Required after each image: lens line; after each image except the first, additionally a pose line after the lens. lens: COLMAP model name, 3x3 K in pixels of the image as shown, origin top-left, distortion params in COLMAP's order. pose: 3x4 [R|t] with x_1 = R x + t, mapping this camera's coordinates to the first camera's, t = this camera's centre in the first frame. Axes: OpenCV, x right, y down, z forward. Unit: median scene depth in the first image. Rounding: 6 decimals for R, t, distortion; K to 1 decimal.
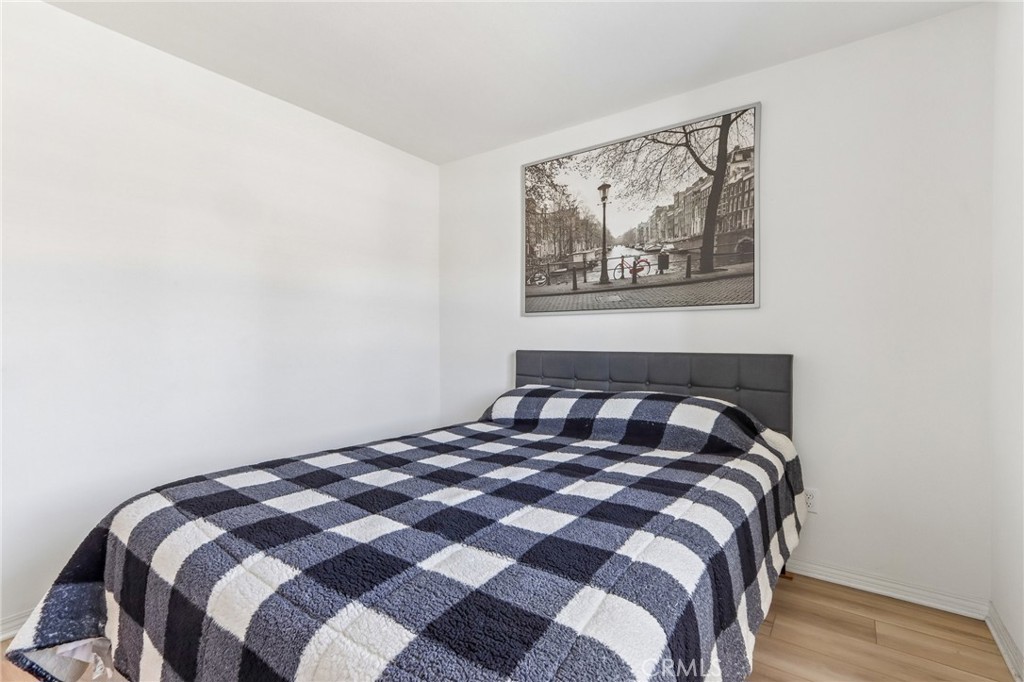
lens RADIAL K [[480.5, 0, 510.2], [0, 480.5, 341.9], [0, 0, 1]] dist [0.006868, 0.001284]
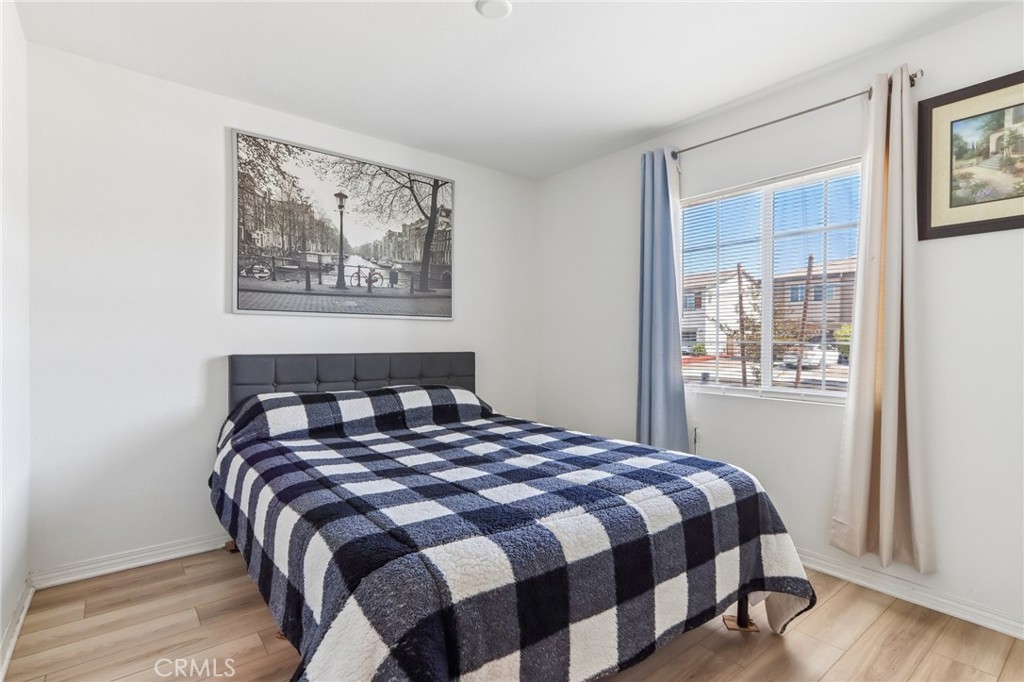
lens RADIAL K [[480.5, 0, 510.0], [0, 480.5, 341.1], [0, 0, 1]] dist [0.006868, 0.001284]
pose [[0.274339, 0.000017, 0.961633, -0.725227], [0.001851, 0.999998, -0.000546, -0.005798], [-0.961631, 0.001930, 0.274339, 0.370899]]
